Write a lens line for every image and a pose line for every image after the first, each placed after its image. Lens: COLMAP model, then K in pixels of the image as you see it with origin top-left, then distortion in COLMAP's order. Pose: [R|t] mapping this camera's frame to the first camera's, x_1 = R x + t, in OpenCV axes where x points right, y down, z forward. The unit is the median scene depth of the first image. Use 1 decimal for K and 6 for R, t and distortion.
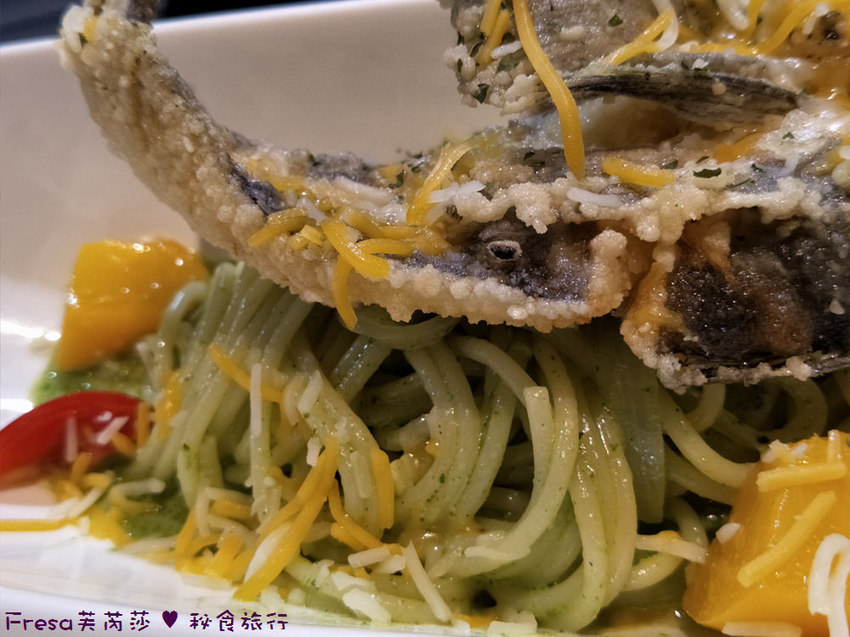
lens RADIAL K [[1002.4, 0, 425.0], [0, 1002.4, 318.5], [0, 0, 1]] dist [0.086228, -0.448608]
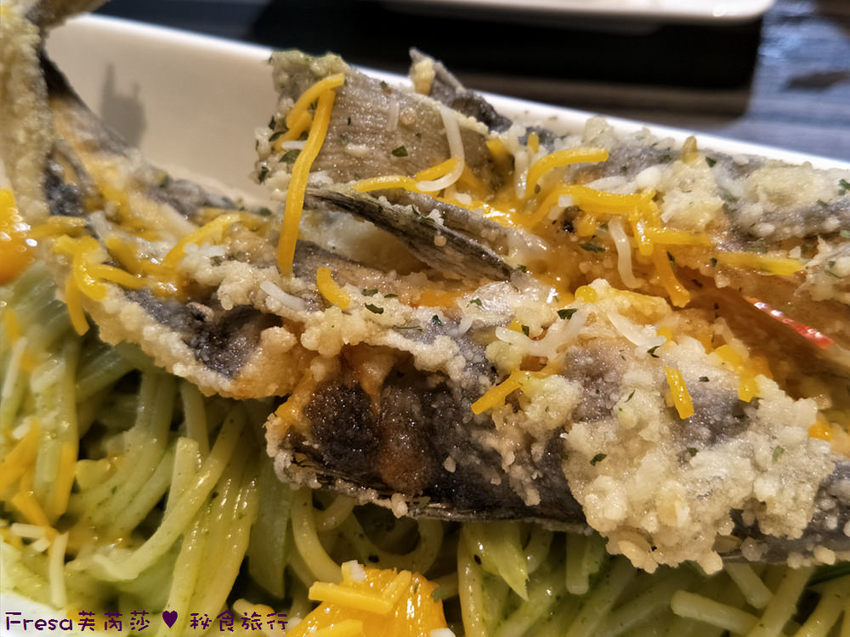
lens RADIAL K [[1002.4, 0, 425.0], [0, 1002.4, 318.5], [0, 0, 1]] dist [0.086228, -0.448608]
pose [[0.936403, 0.334535, -0.106003, 0.439396], [-0.337613, 0.941208, -0.012032, -0.135363], [0.095745, 0.047055, 0.994293, -0.089309]]
